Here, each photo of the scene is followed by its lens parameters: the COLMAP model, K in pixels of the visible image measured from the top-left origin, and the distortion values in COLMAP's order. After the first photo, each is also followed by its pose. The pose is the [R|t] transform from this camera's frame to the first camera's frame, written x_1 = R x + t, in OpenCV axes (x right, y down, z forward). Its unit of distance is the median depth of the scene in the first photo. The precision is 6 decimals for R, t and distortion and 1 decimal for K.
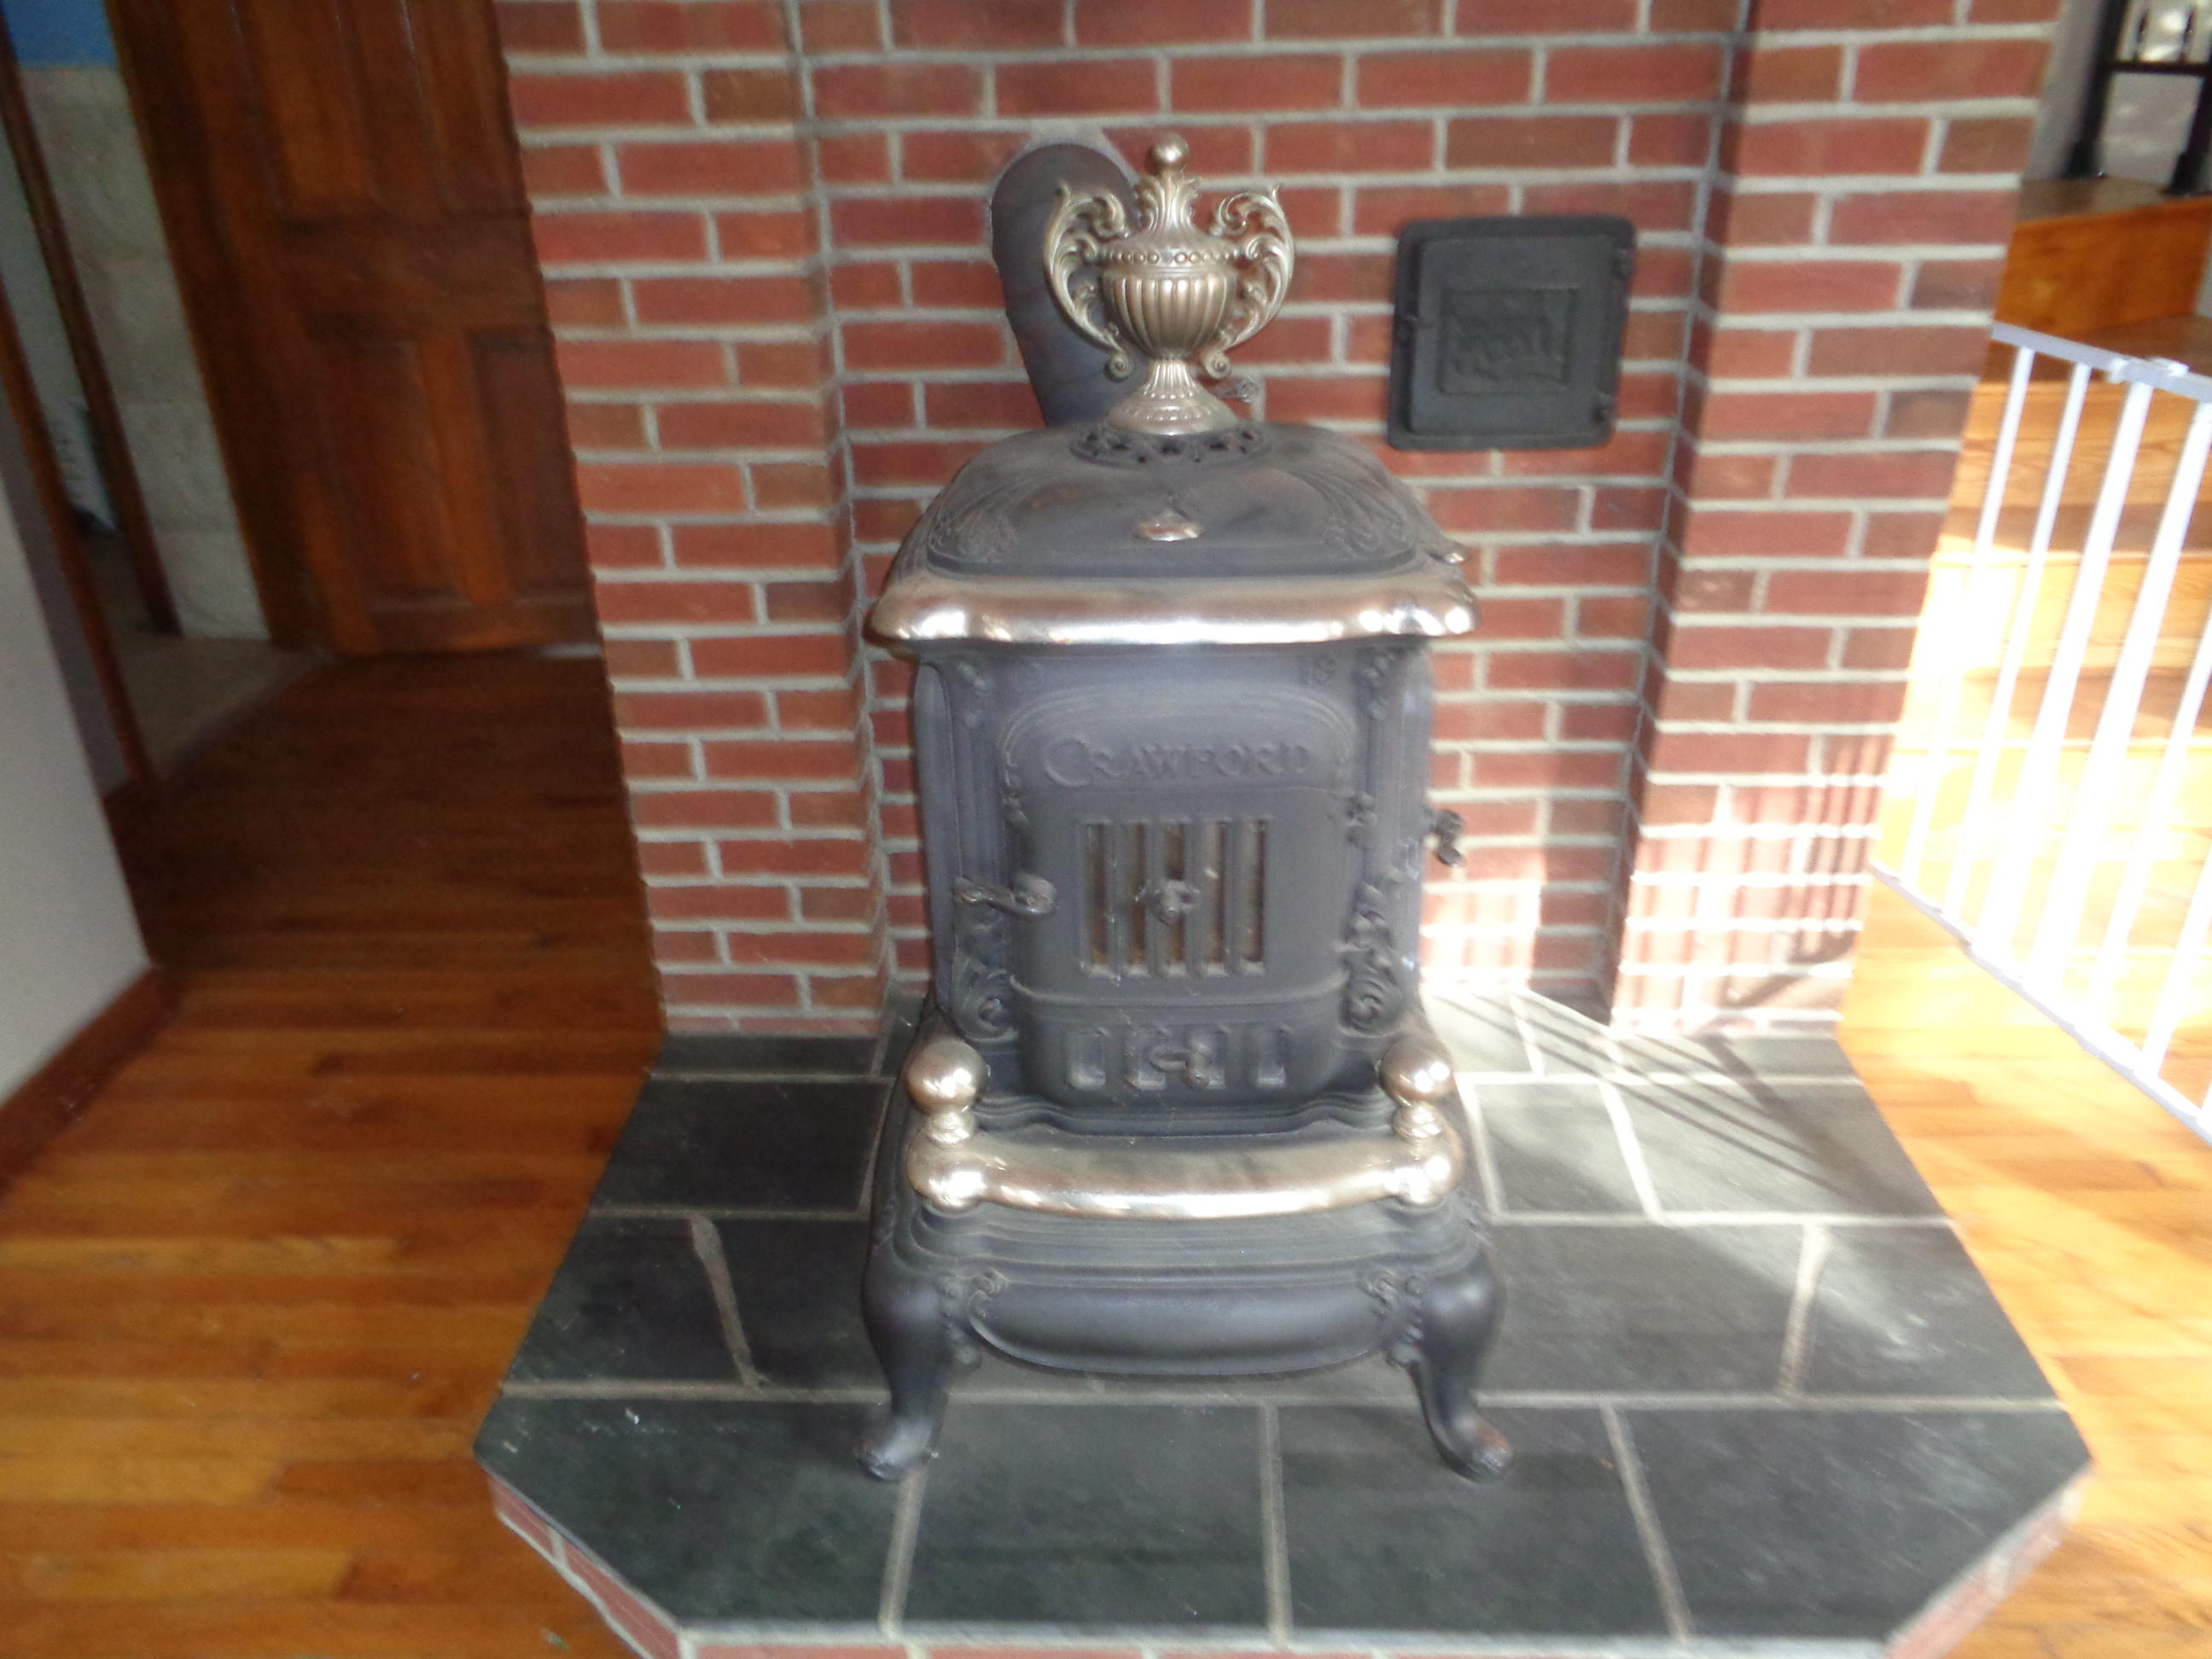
lens RADIAL K [[1669.8, 0, 1105.1], [0, 1669.8, 836.3], [0, 0, 1]] dist [-0.004275, -0.000364]
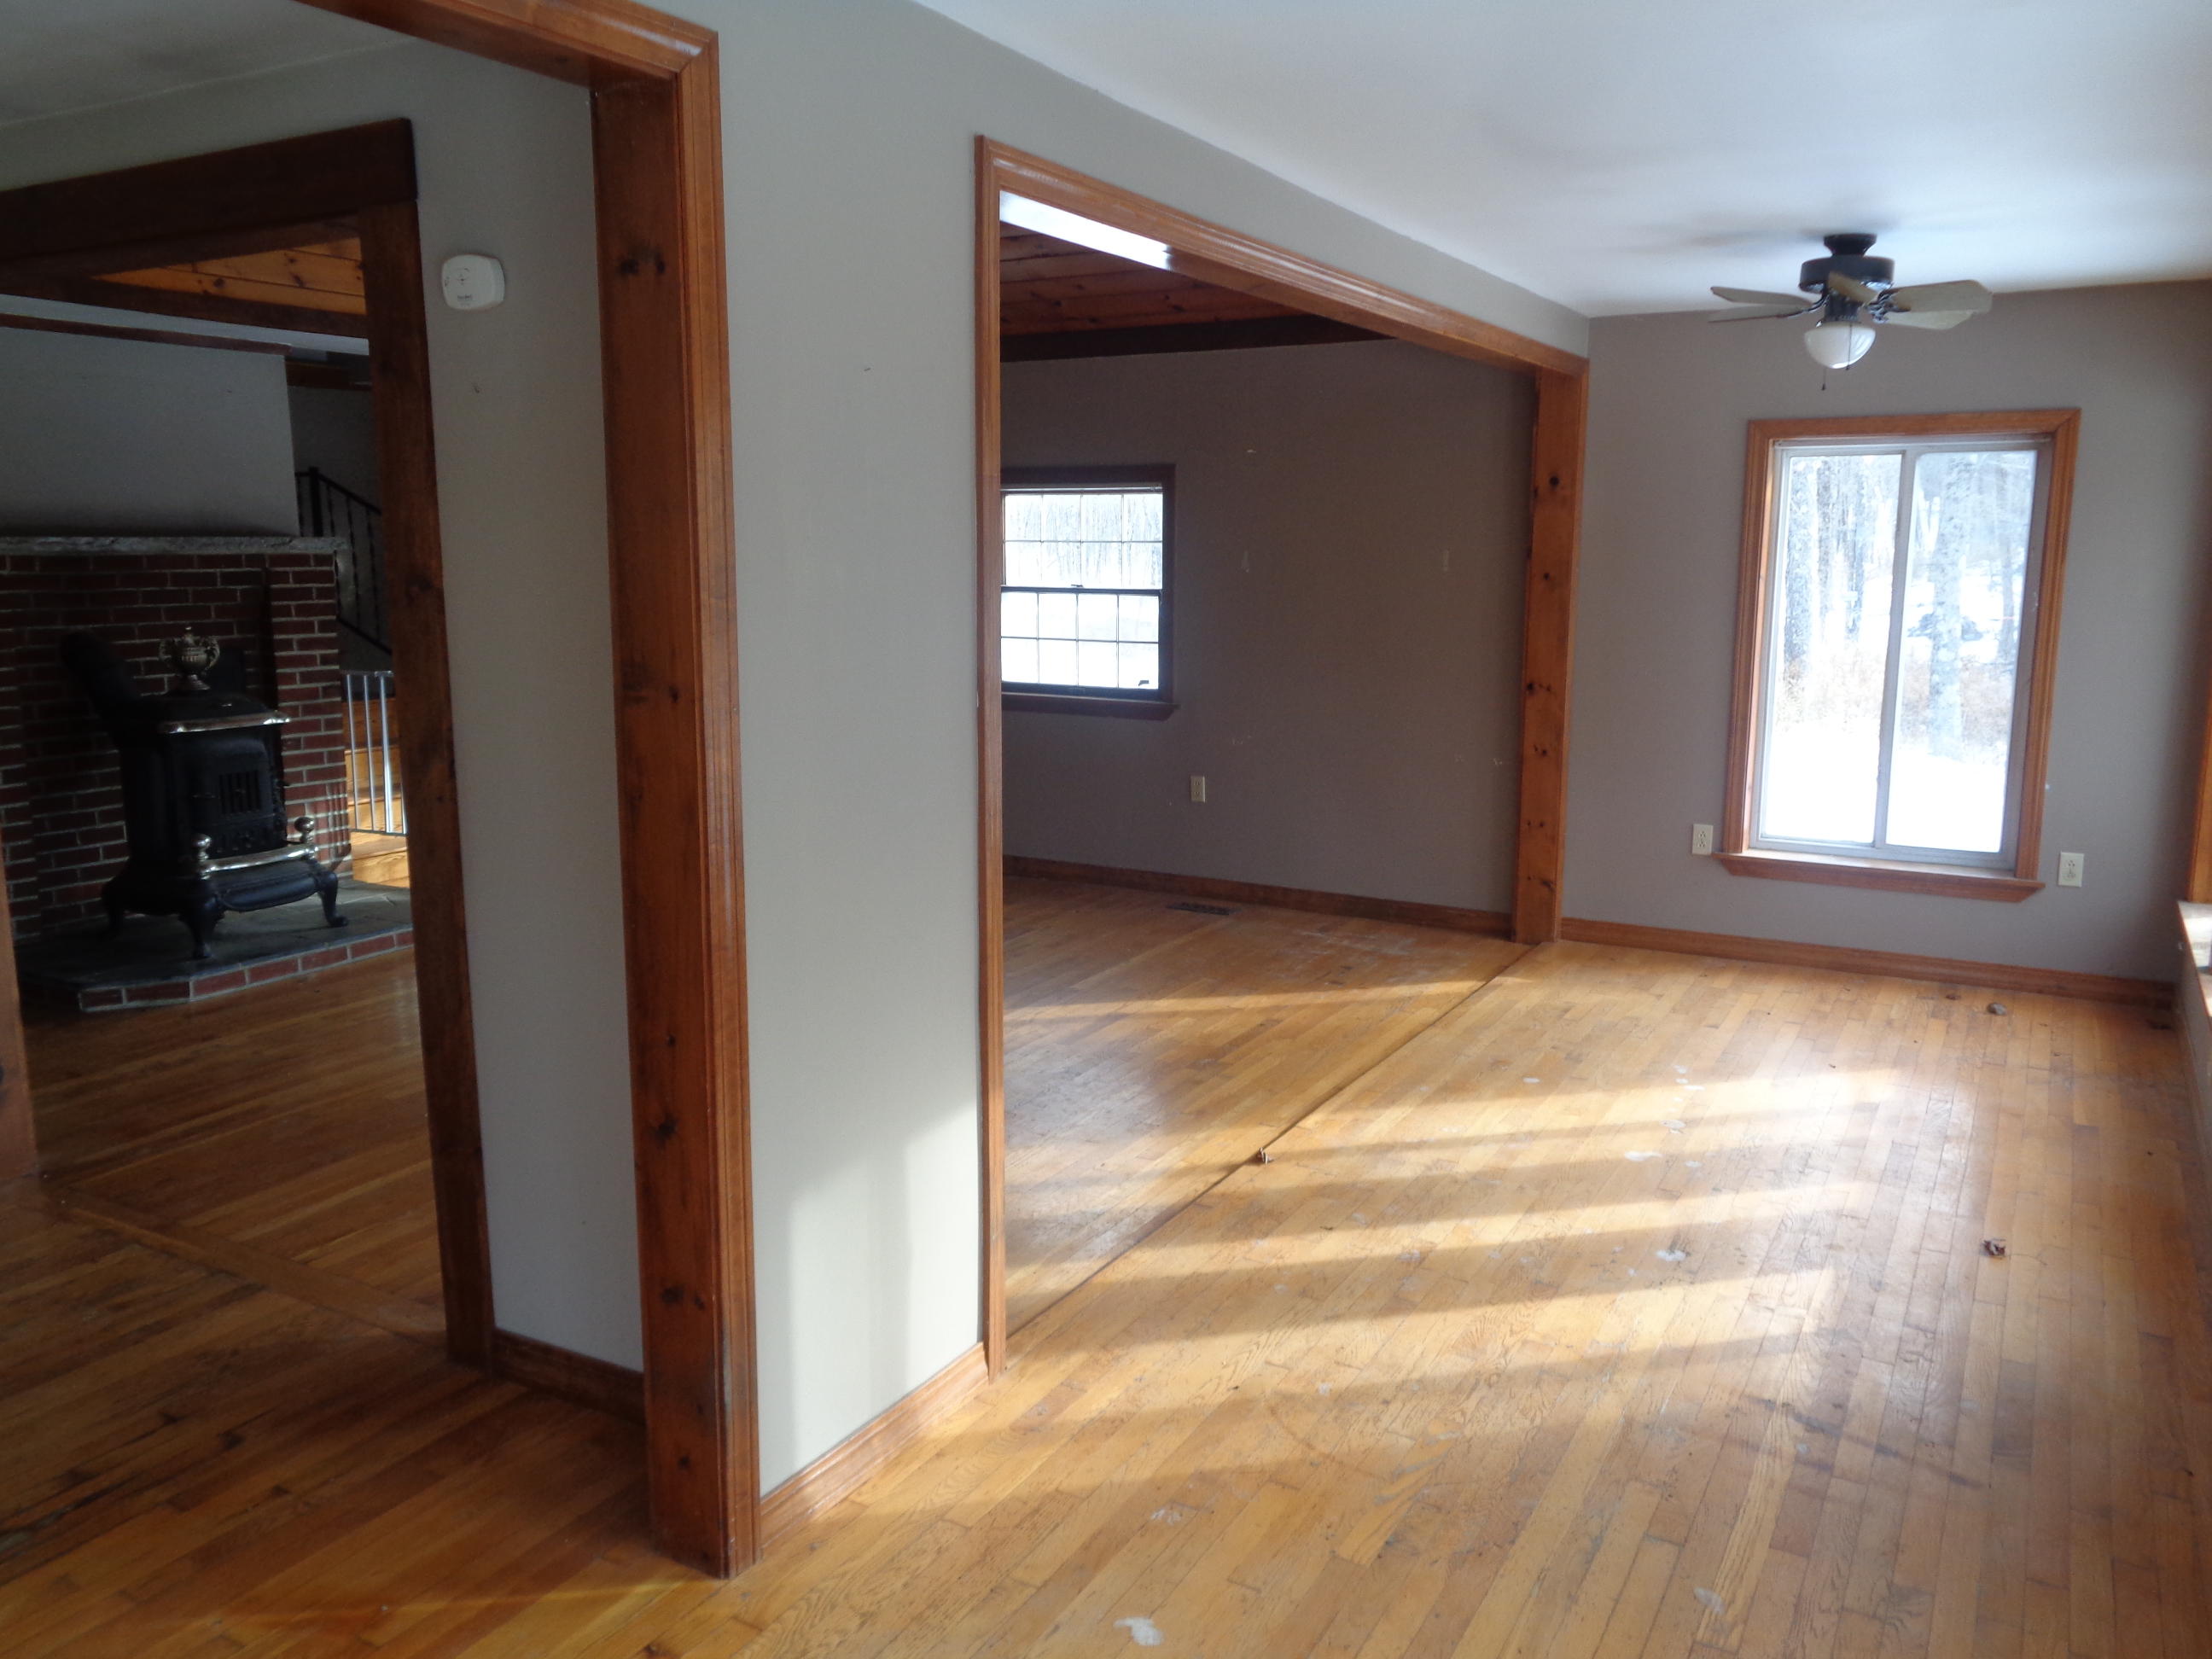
lens RADIAL K [[1669.8, 0, 1106.7], [0, 1669.8, 829.9], [0, 0, 1]] dist [-0.004275, -0.000364]
pose [[0.461631, -0.127685, 0.877835, -2.171977], [0.386003, 0.919899, -0.069186, 1.030277], [-0.798686, 0.370785, 0.473940, -2.203659]]
